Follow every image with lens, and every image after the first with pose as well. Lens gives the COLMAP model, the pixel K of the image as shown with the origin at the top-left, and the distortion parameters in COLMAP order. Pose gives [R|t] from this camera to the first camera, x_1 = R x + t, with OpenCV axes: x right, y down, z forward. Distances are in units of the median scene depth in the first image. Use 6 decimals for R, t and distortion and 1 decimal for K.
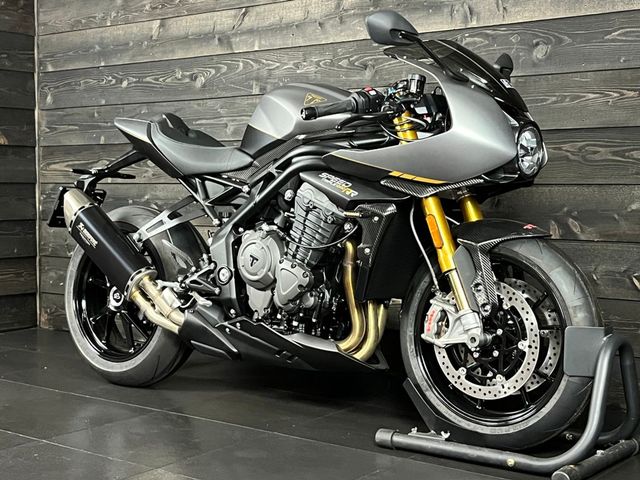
lens RADIAL K [[992.0, 0, 322.9], [0, 992.0, 237.8], [0, 0, 1]] dist [0.082683, 0.000000]
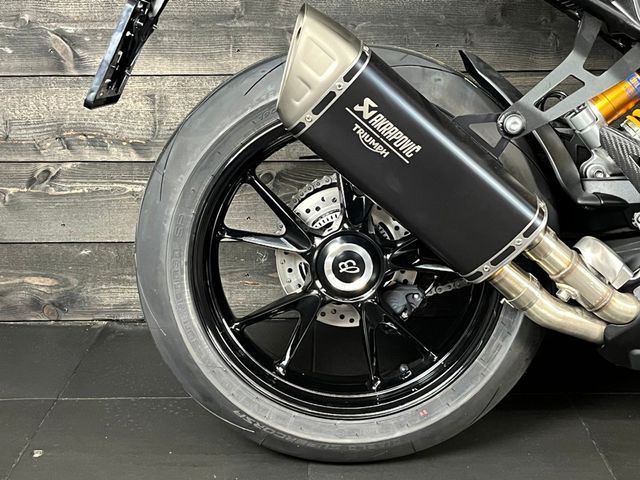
lens RADIAL K [[1025.3, 0, 323.5], [0, 1025.3, 240.0], [0, 0, 1]] dist [0.077540, 0.000000]
pose [[0.802219, -0.157514, 0.575876, -0.521222], [0.046549, 0.978135, 0.202696, -0.044840], [-0.595212, -0.135800, 0.792011, 0.760967]]
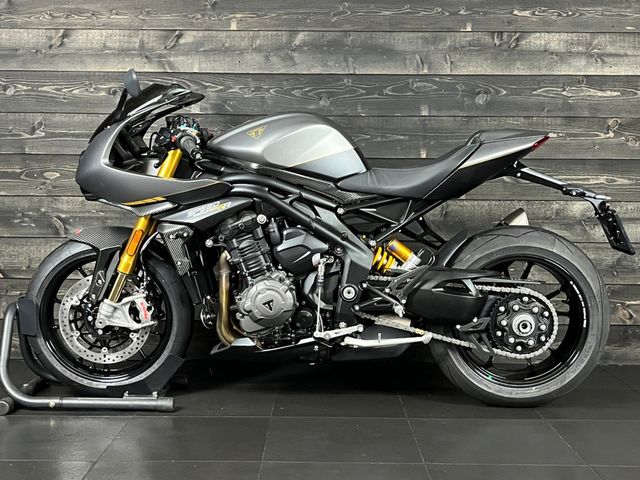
lens RADIAL K [[837.2, 0, 319.5], [0, 837.2, 239.7], [0, 0, 1]] dist [0.050286, 0.000000]
pose [[0.795641, -0.031870, 0.604930, -0.667334], [0.025920, 0.999492, 0.018565, -0.029399], [-0.605214, 0.000909, 0.796062, 0.267816]]
